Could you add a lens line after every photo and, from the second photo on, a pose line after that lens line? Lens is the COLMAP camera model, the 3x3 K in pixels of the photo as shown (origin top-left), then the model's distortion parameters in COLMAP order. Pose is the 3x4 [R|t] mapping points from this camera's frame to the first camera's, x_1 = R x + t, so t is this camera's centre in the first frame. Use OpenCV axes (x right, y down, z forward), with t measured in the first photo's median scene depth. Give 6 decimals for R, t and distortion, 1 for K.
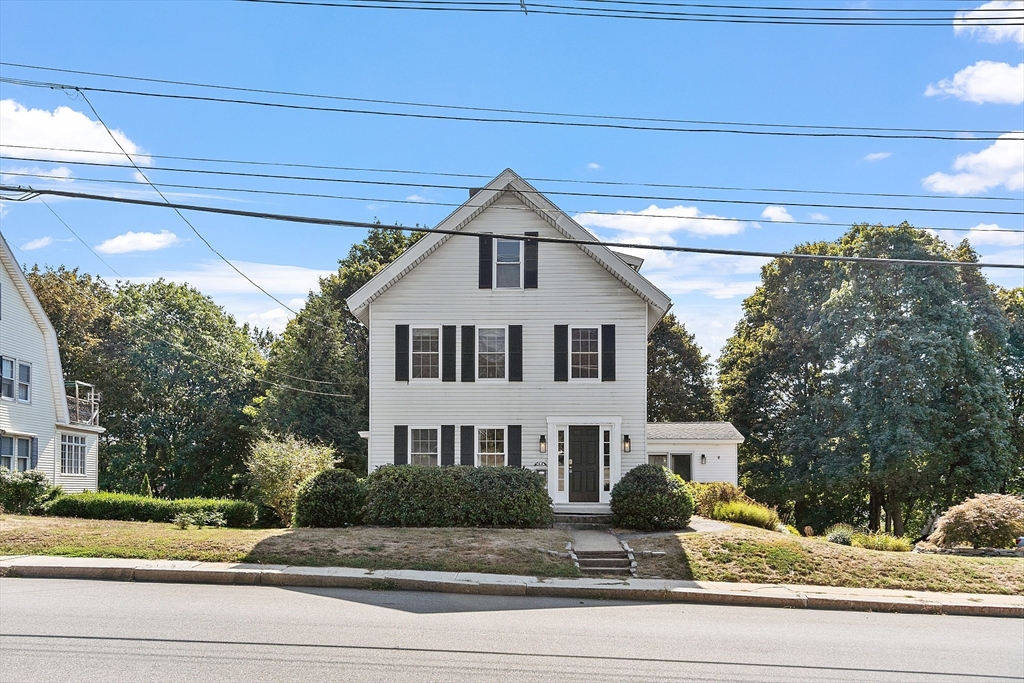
lens RADIAL K [[592.6, 0, 507.1], [0, 592.6, 340.8], [0, 0, 1]] dist [0.003466, -0.000059]
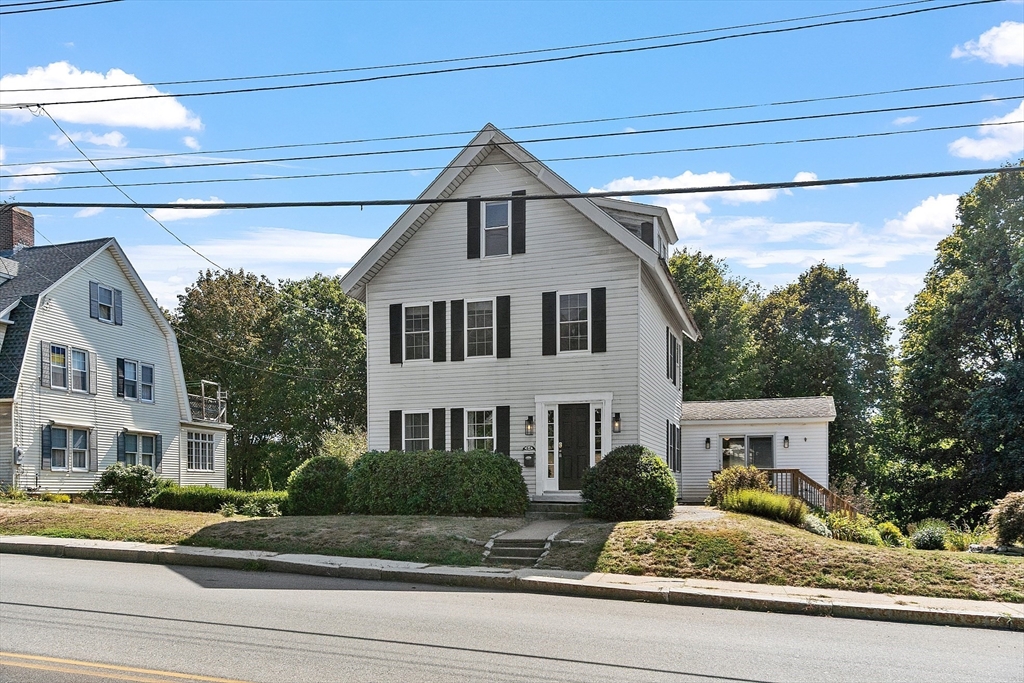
lens RADIAL K [[669.6, 0, 512.2], [0, 669.6, 333.9], [0, 0, 1]] dist [0.004590, 0.000030]
pose [[0.969080, -0.057090, -0.240051, 0.264360], [0.062249, 0.997963, 0.013957, 0.017703], [0.238765, -0.028468, 0.970660, 0.010093]]
